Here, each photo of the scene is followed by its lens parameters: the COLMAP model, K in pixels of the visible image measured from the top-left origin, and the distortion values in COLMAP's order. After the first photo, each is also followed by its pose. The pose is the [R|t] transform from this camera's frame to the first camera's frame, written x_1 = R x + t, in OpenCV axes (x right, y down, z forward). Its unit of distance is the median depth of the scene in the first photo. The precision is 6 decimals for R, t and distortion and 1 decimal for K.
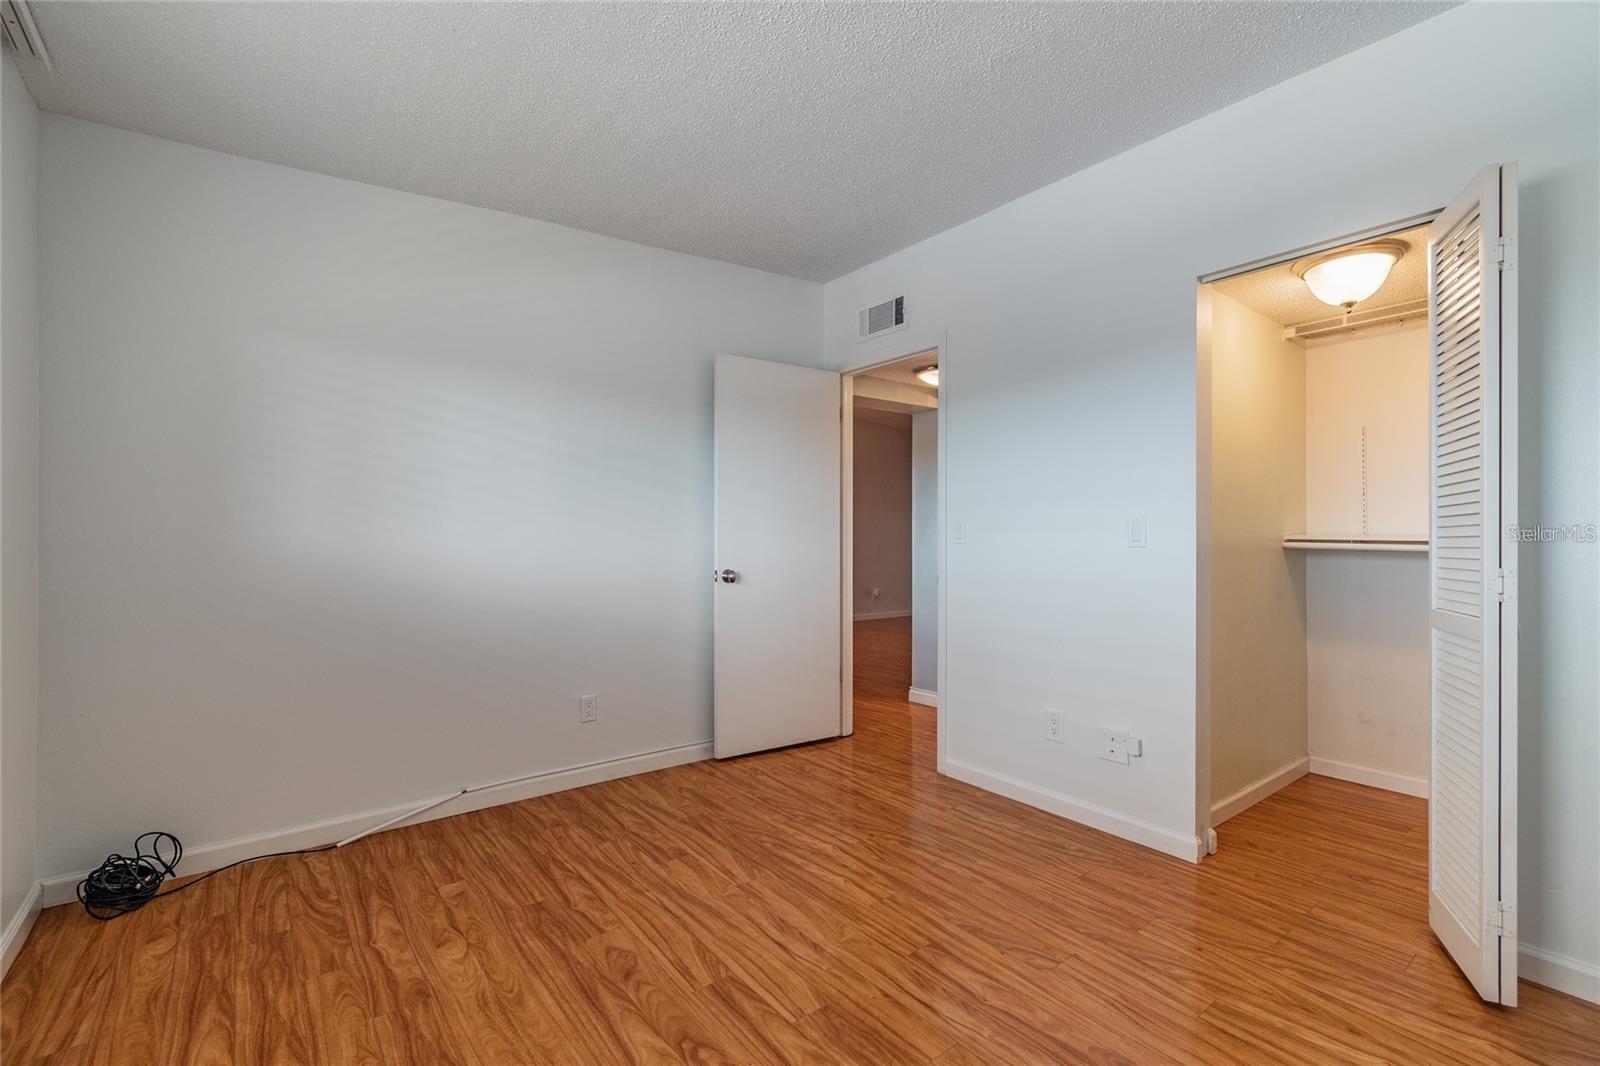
lens RADIAL K [[720.9, 0, 799.8], [0, 720.9, 533.4], [0, 0, 1]] dist [0.003205, -0.000372]
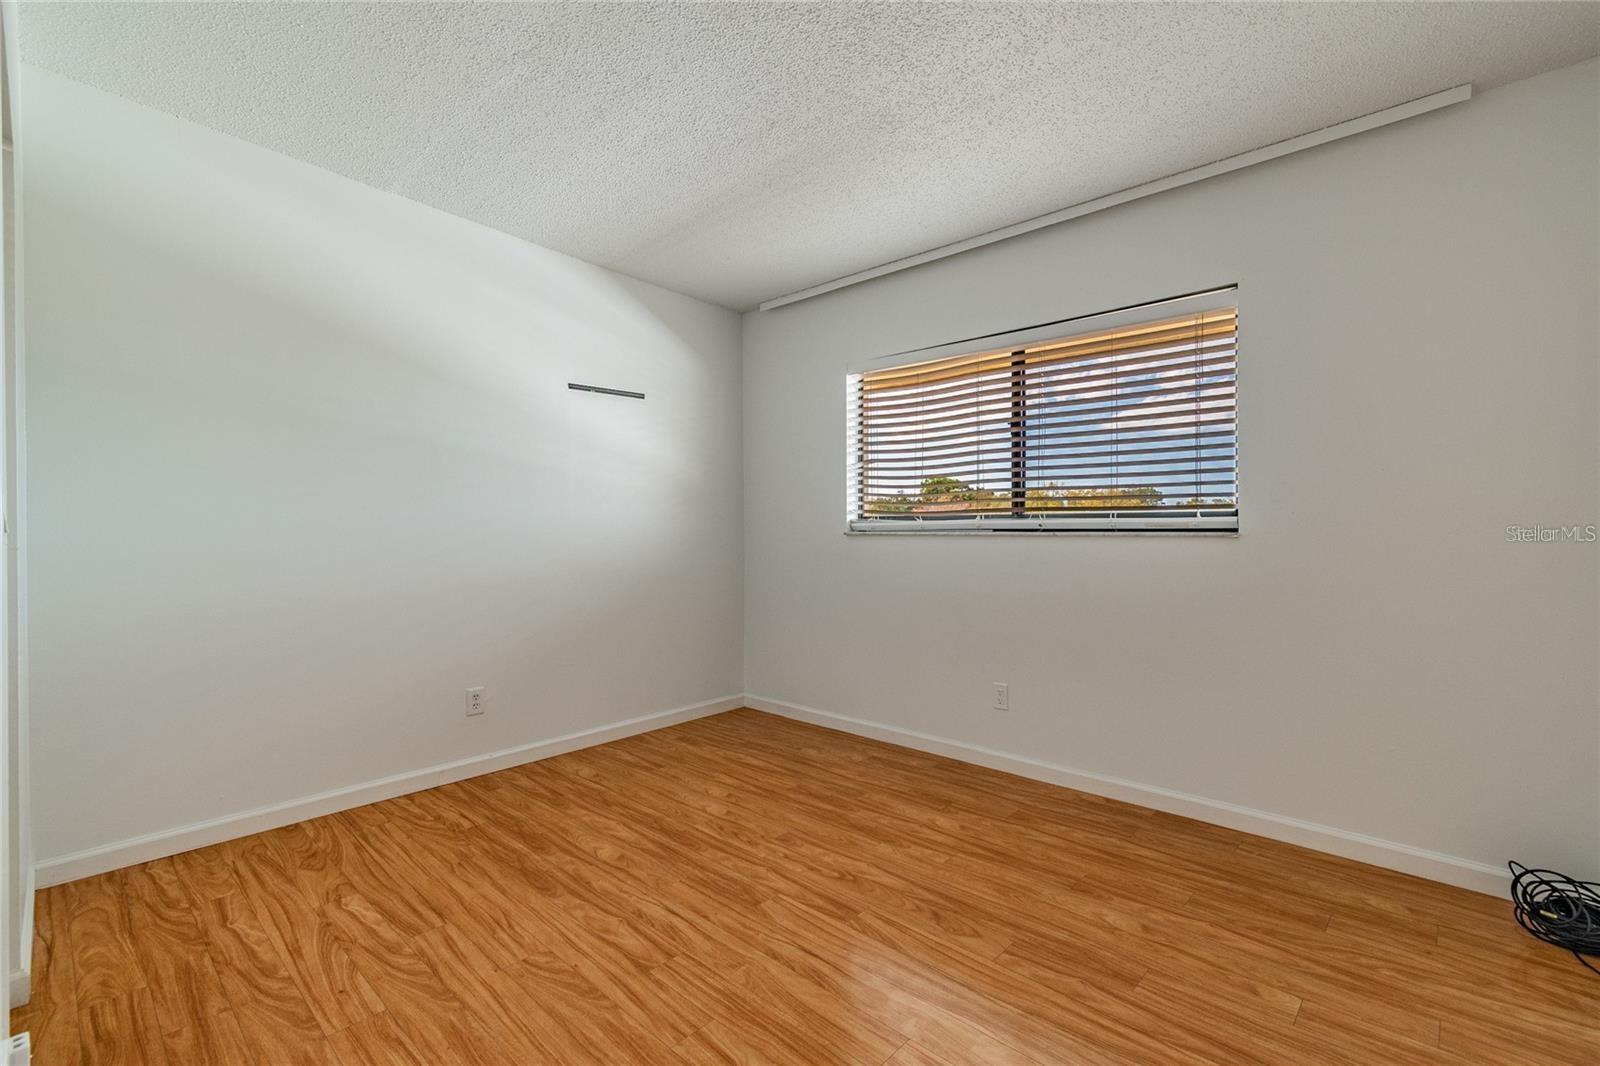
lens RADIAL K [[720.9, 0, 797.8], [0, 720.9, 533.0], [0, 0, 1]] dist [0.003205, -0.000372]
pose [[-0.986118, 0.004523, -0.165984, 0.152258], [0.004262, 0.999989, 0.001931, 0.017194], [0.165991, 0.001197, -0.986126, 2.024629]]
